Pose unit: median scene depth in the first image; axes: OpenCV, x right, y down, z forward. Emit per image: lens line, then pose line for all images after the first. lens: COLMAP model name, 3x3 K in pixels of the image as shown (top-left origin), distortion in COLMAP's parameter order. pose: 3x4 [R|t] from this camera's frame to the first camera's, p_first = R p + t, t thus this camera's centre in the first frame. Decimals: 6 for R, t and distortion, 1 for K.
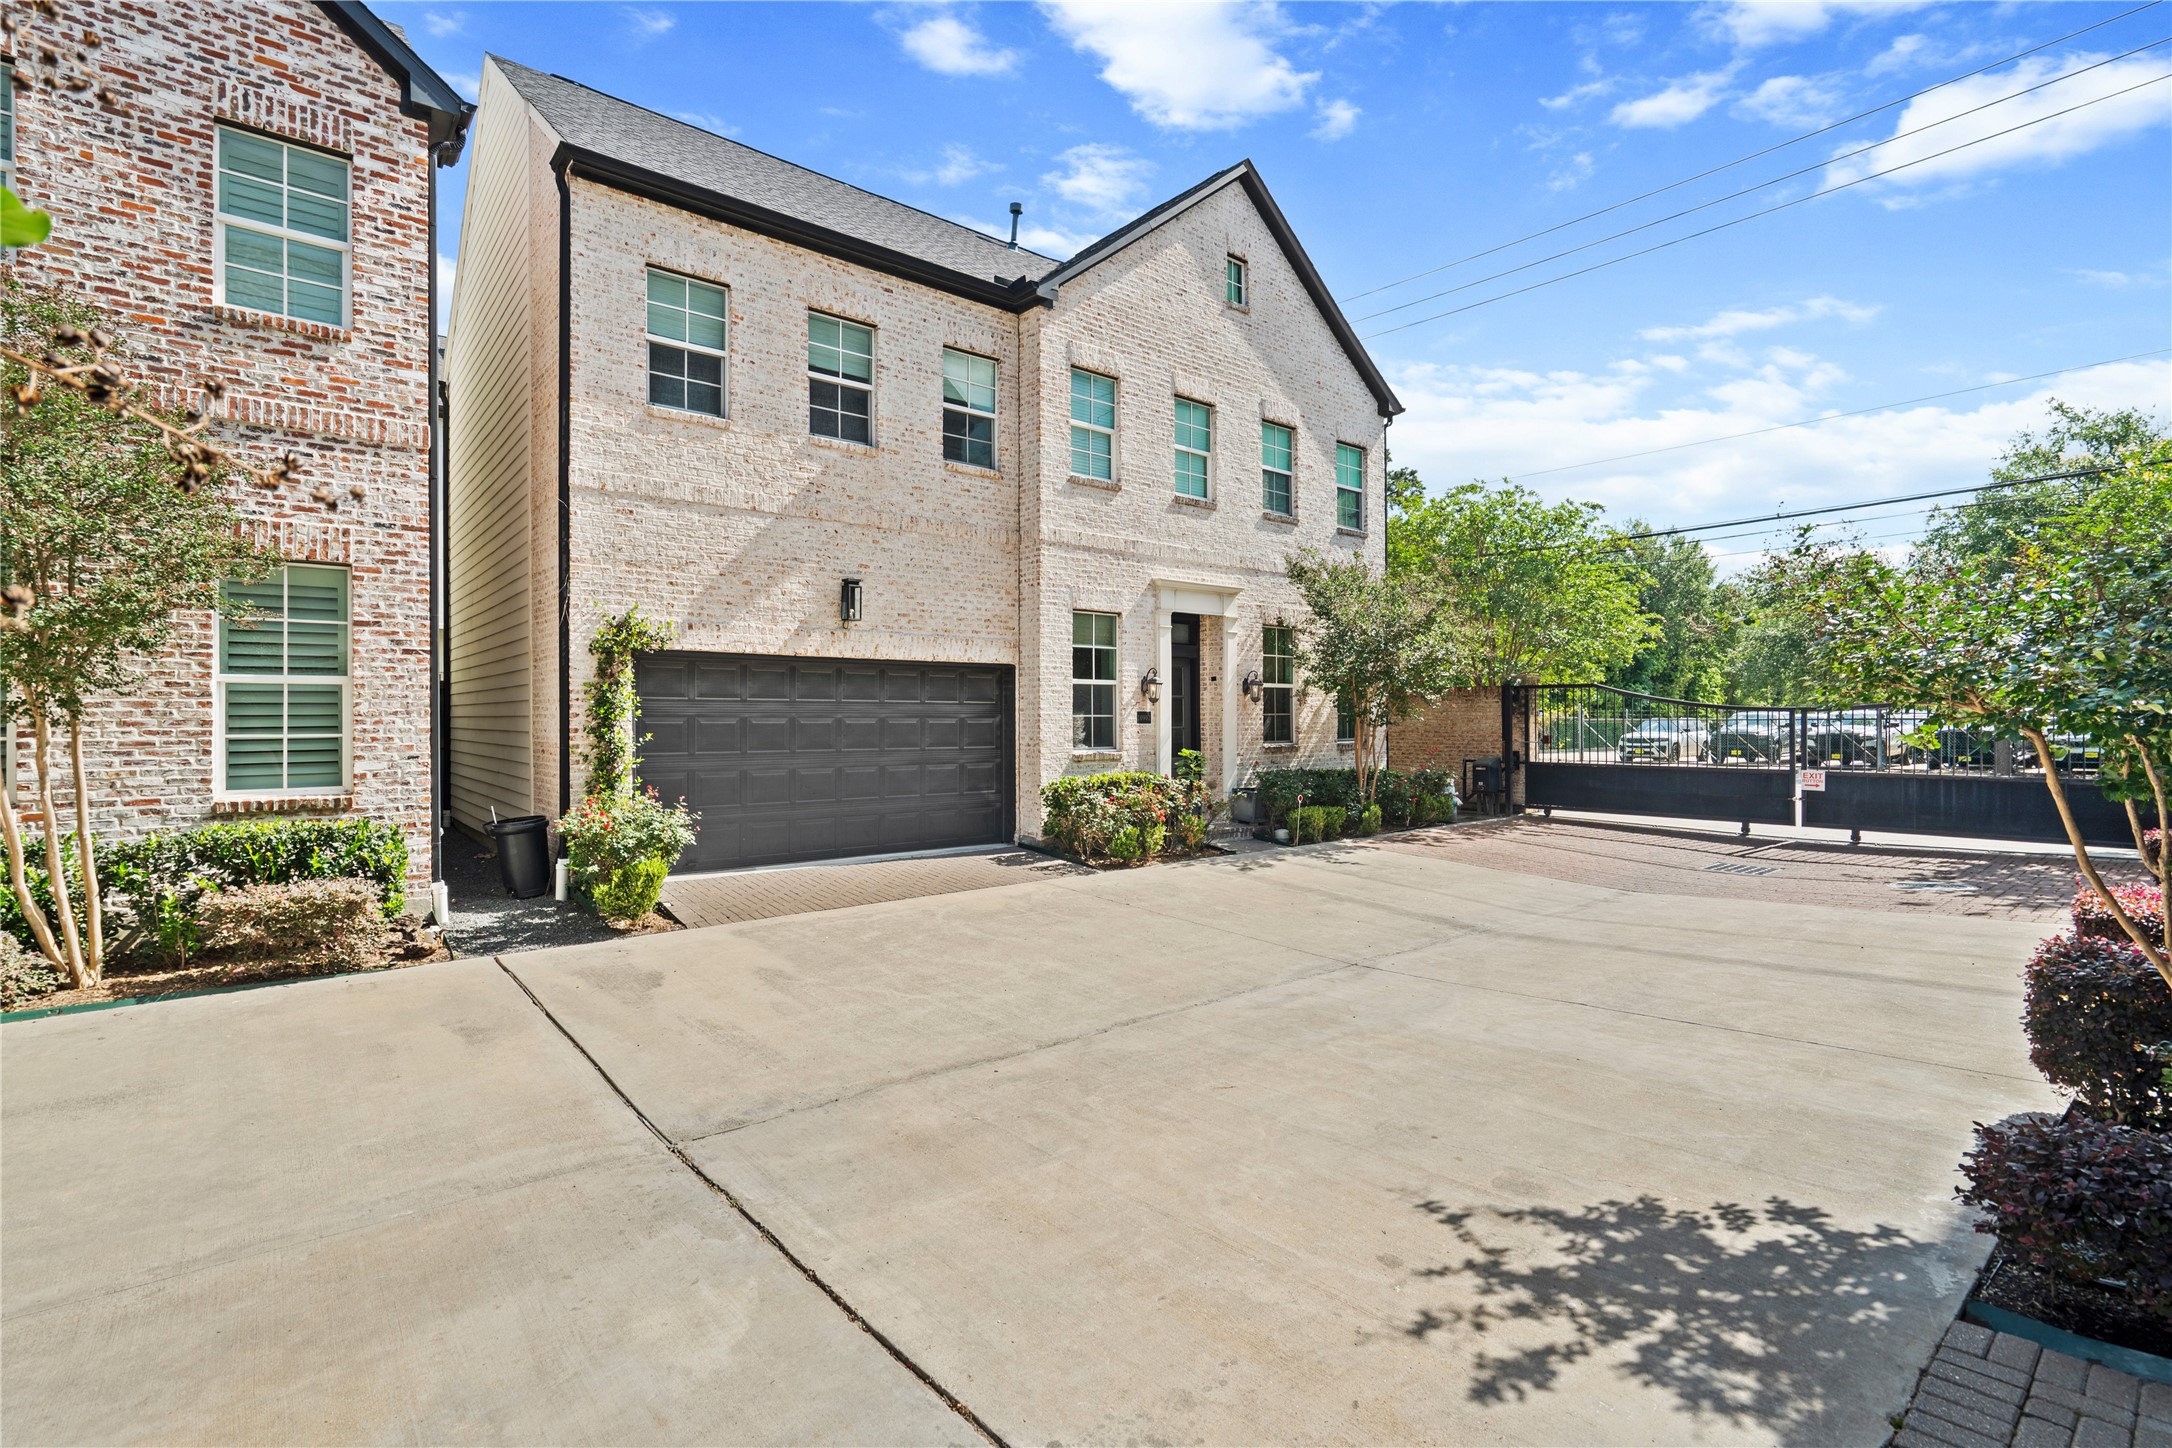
lens RADIAL K [[994.7, 0, 1031.0], [0, 994.7, 716.4], [0, 0, 1]] dist [-0.001845, -0.000126]
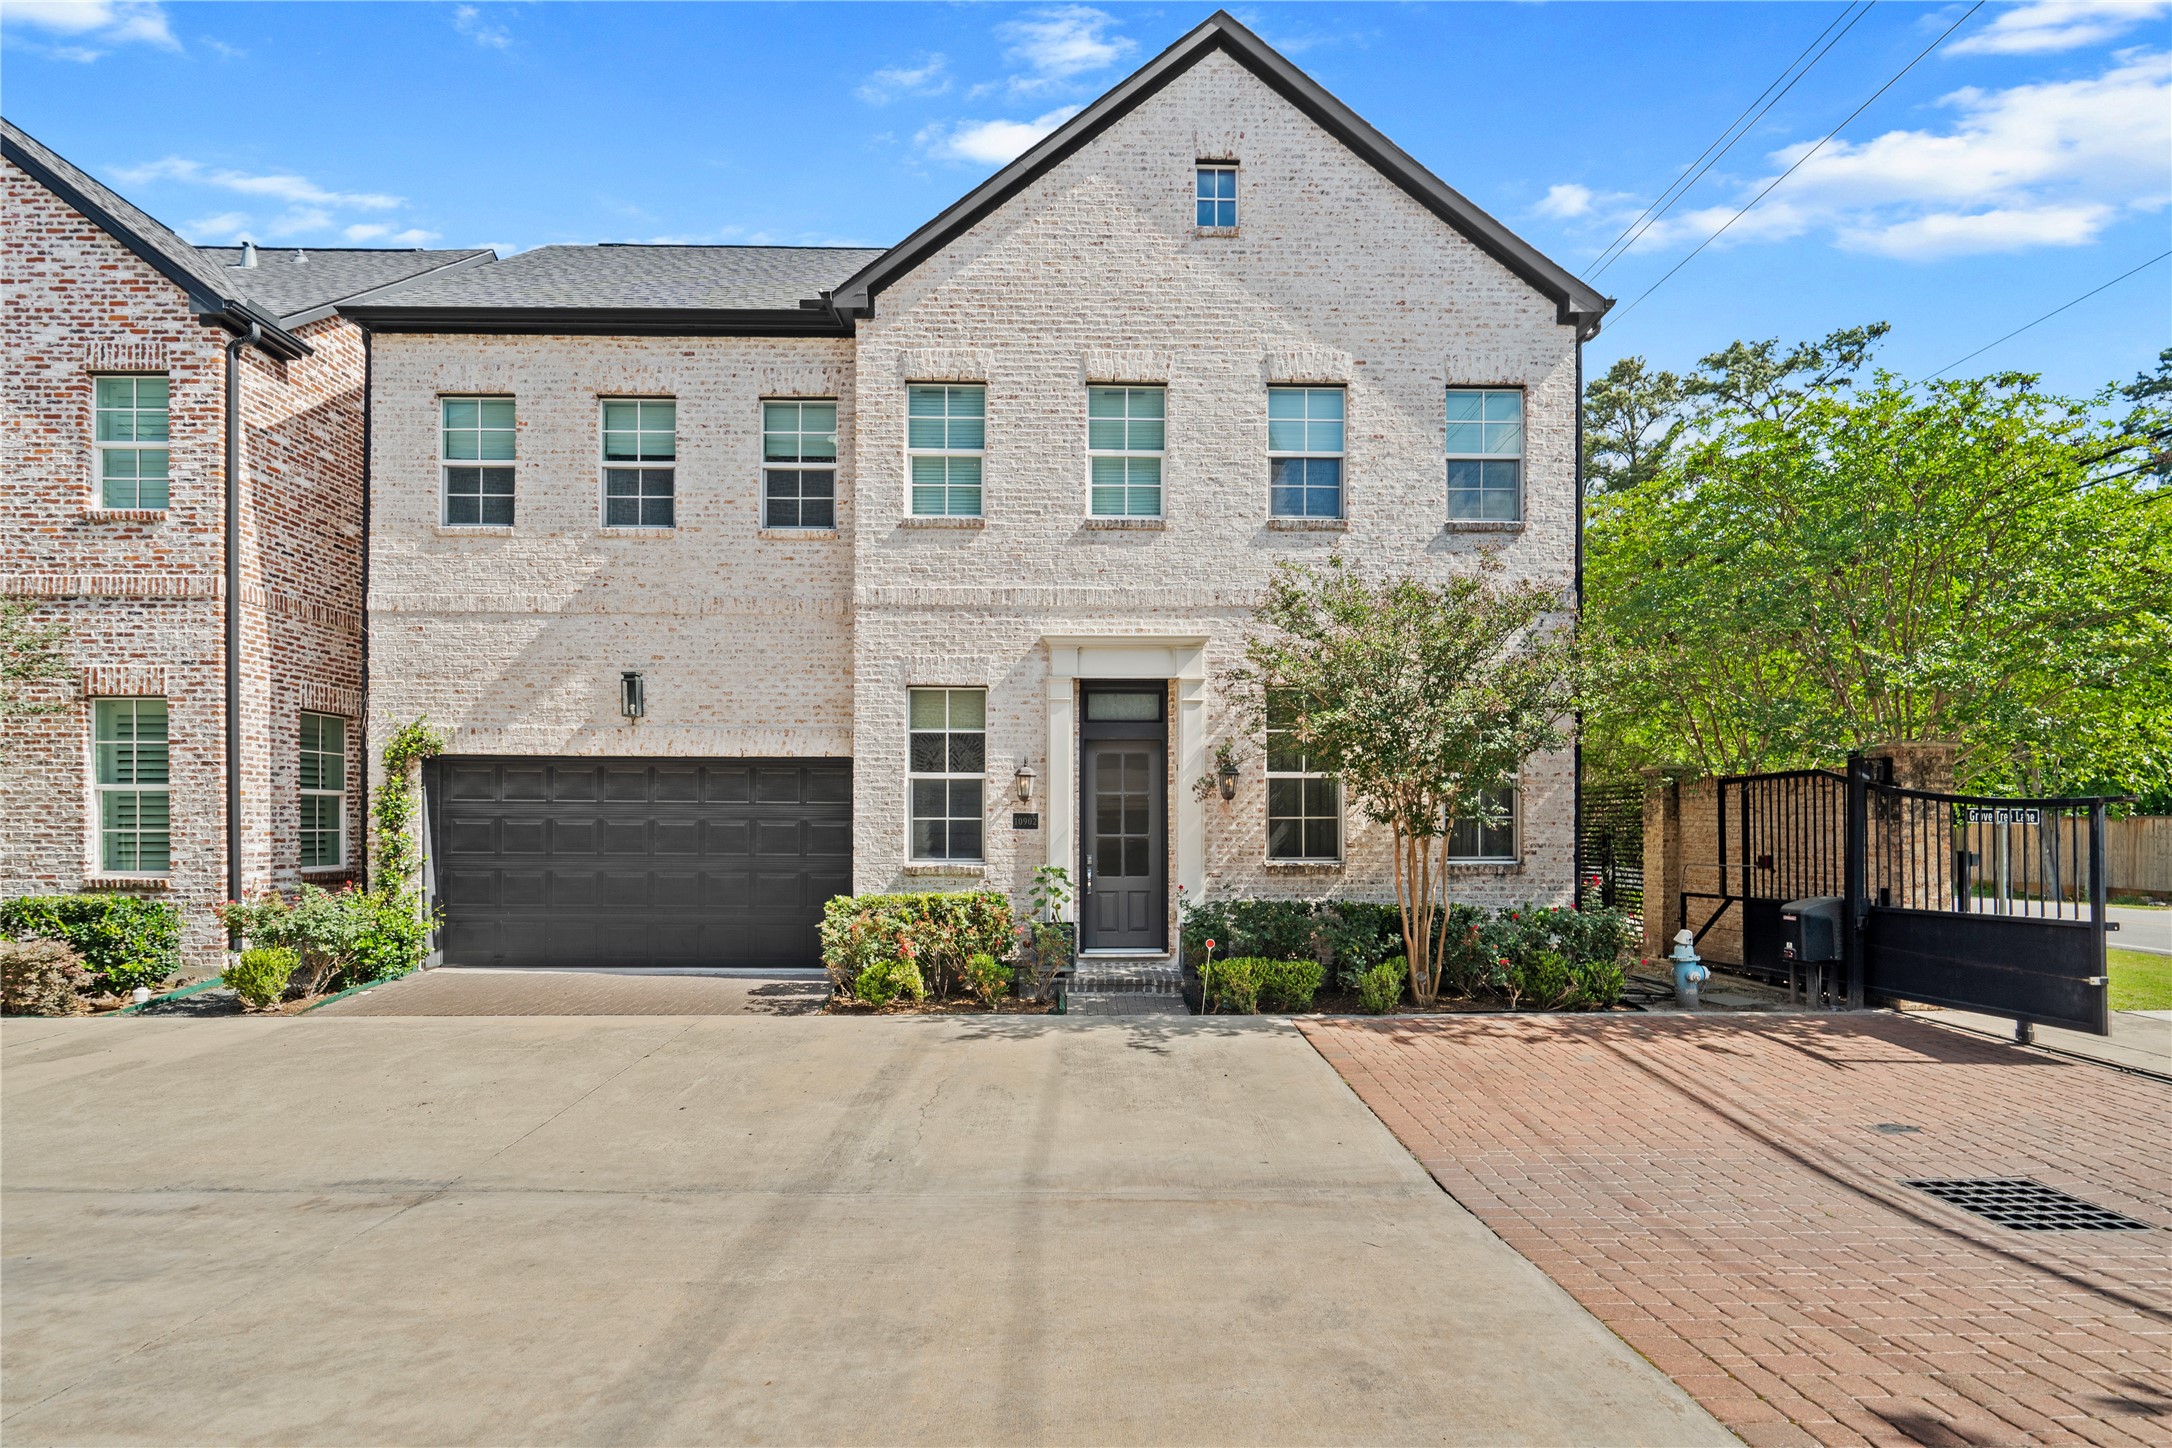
lens RADIAL K [[994.7, 0, 1036.4], [0, 994.7, 828.7], [0, 0, 1]] dist [-0.001845, -0.000126]
pose [[0.793525, 0.006371, -0.608504, 0.695574], [-0.004279, 0.999979, 0.004890, 0.003871], [0.608522, -0.001277, 0.793536, 0.483691]]
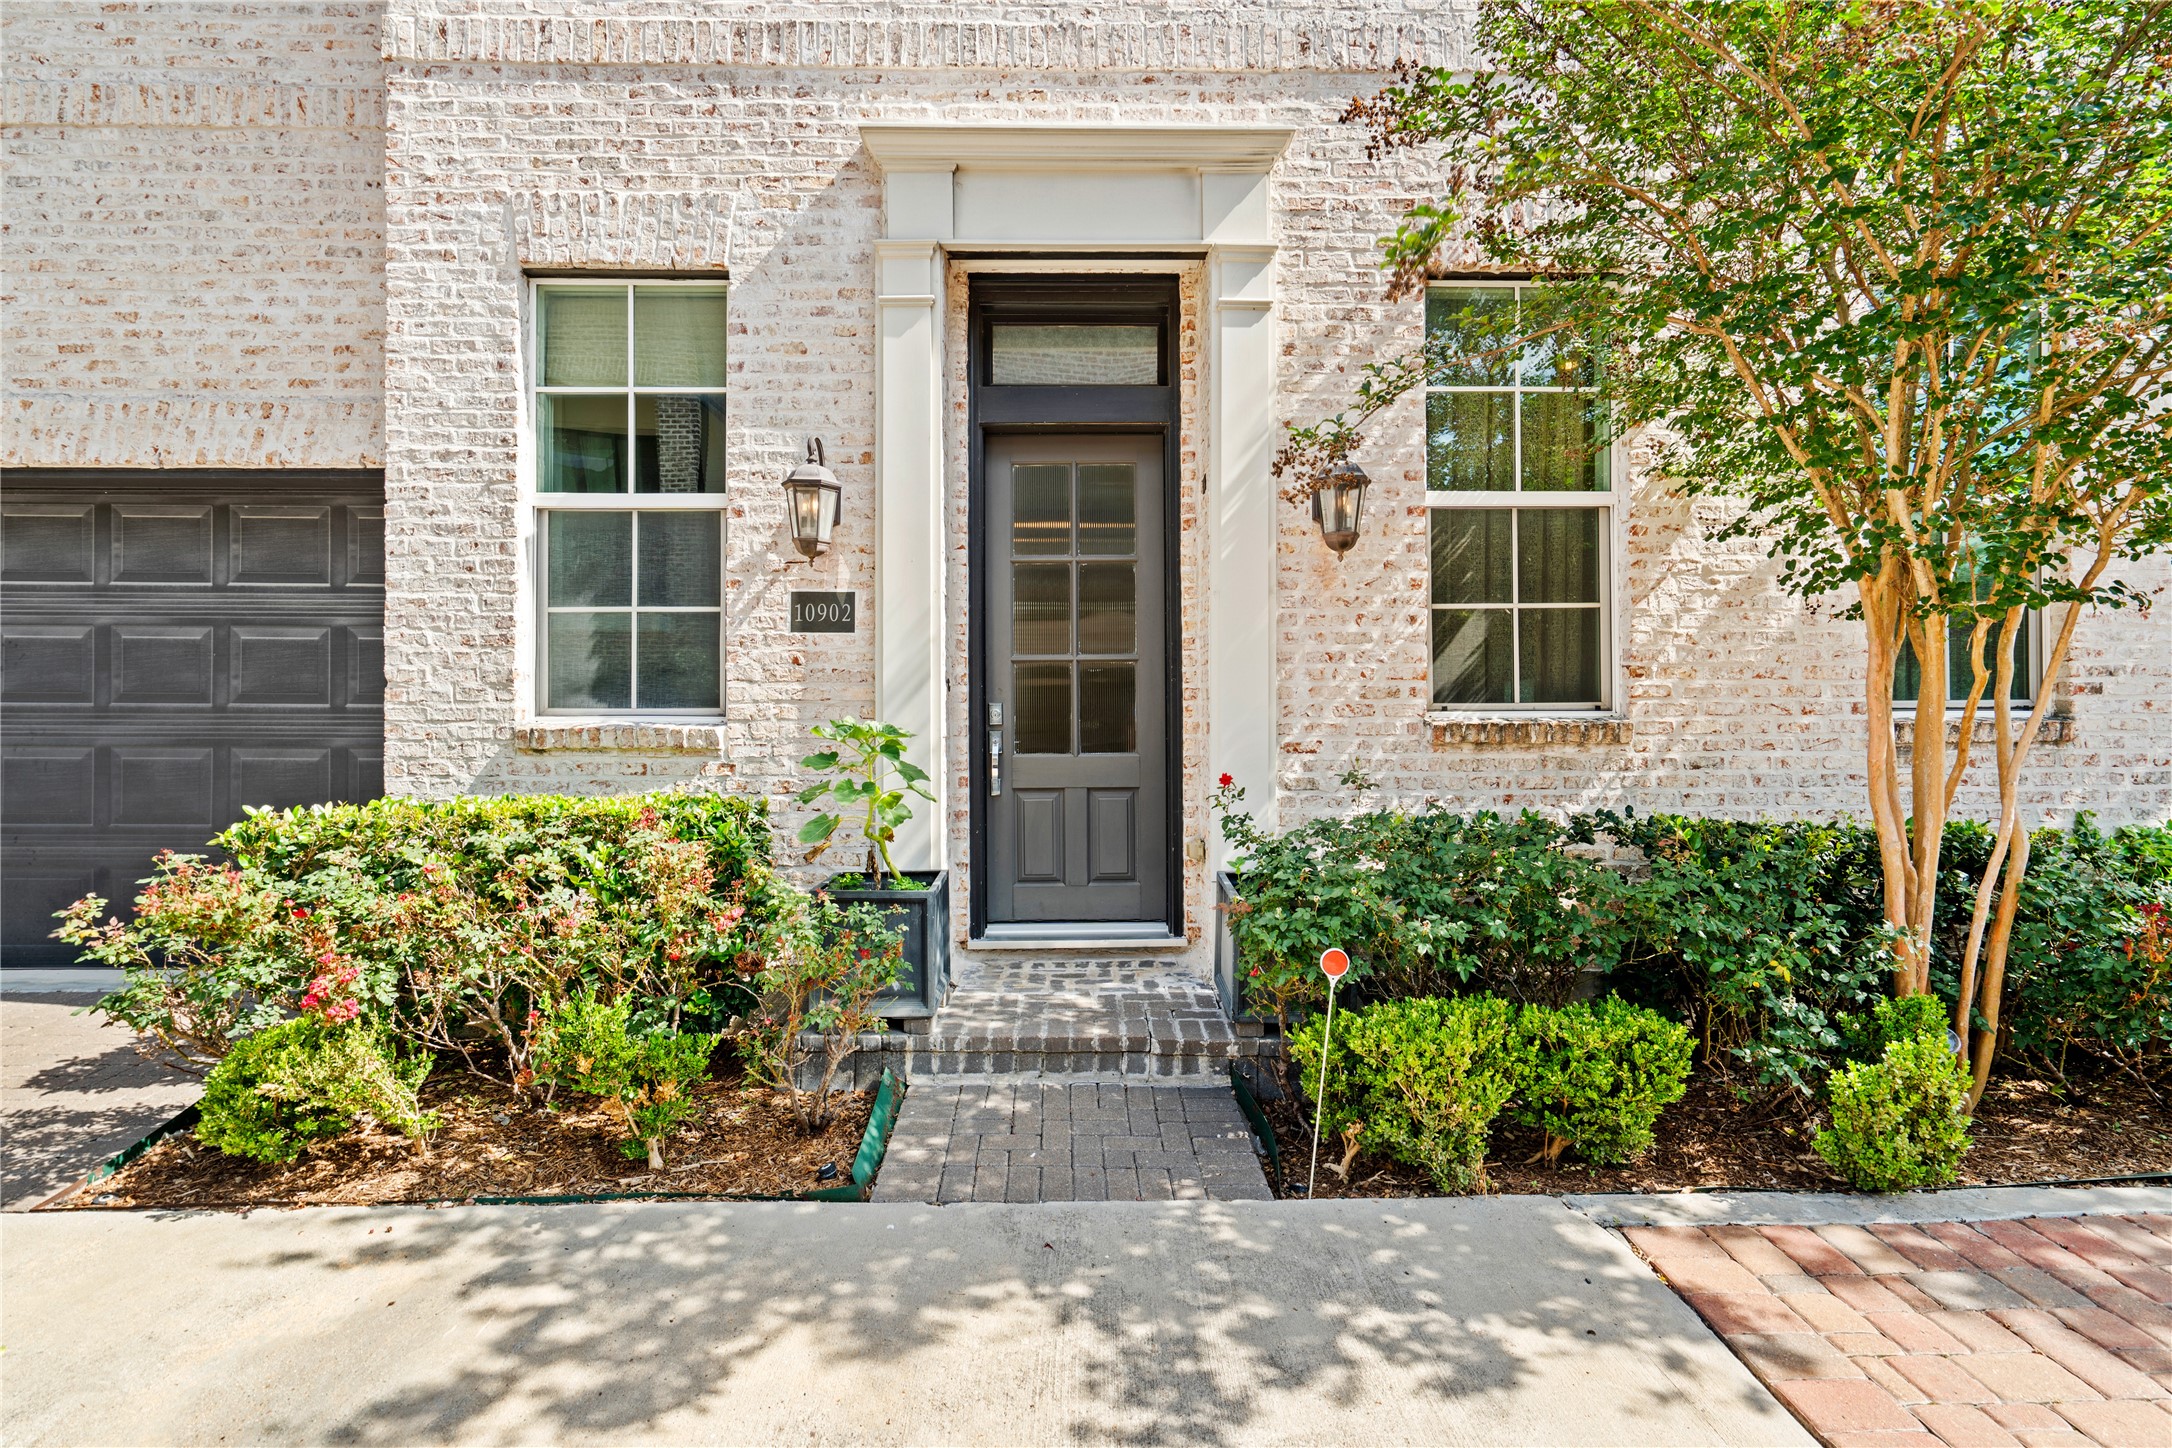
lens RADIAL K [[994.7, 0, 1030.9], [0, 994.7, 711.0], [0, 0, 1]] dist [-0.001845, -0.000126]
pose [[0.804875, 0.006108, -0.593413, 0.408911], [-0.002046, 0.999970, 0.007518, 0.033971], [0.593441, -0.004837, 0.804863, 0.952623]]
